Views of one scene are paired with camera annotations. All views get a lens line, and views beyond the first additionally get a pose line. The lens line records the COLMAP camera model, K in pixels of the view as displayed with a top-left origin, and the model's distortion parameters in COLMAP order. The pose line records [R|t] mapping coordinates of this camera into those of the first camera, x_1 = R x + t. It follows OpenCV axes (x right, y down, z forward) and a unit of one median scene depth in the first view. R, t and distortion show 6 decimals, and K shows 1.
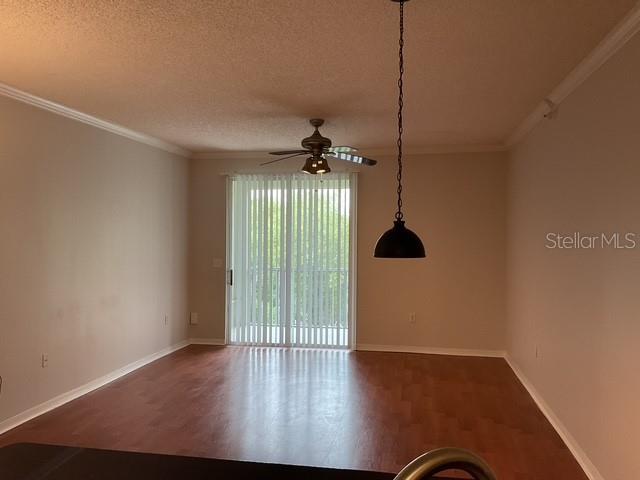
lens RADIAL K [[535.9, 0, 320.0], [0, 535.9, 240.0], [0, 0, 1]] dist [0.083195, -0.149078]
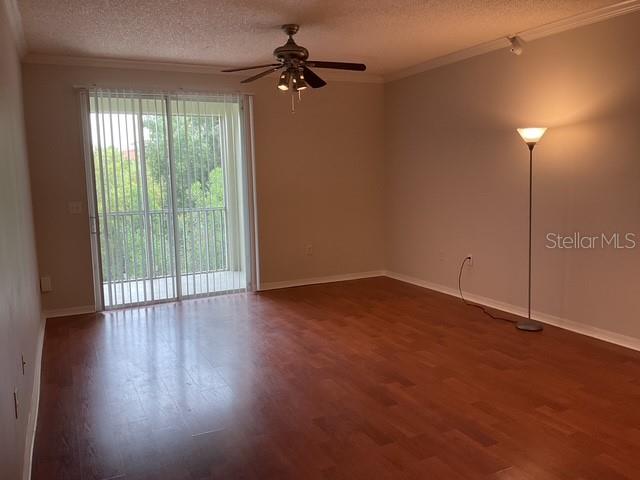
lens RADIAL K [[533.4, 0, 321.7], [0, 533.4, 241.8], [0, 0, 1]] dist [0.122926, -0.211617]
pose [[0.808334, -0.100261, 0.580124, -0.493024], [0.034877, 0.991816, 0.122816, 0.012227], [-0.587691, -0.079043, 0.805215, 0.253980]]
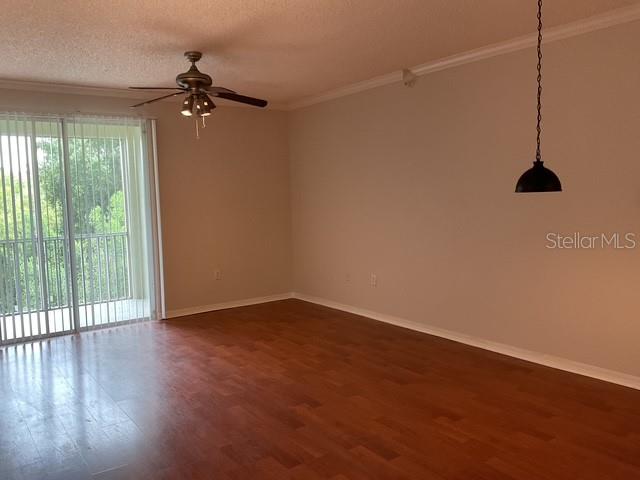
lens RADIAL K [[535.9, 0, 320.0], [0, 535.9, 240.0], [0, 0, 1]] dist [0.083195, -0.149078]
pose [[0.701820, -0.089329, 0.706731, -0.496561], [0.039682, 0.995468, 0.086417, 0.006834], [-0.711248, -0.032605, 0.702184, 0.239449]]
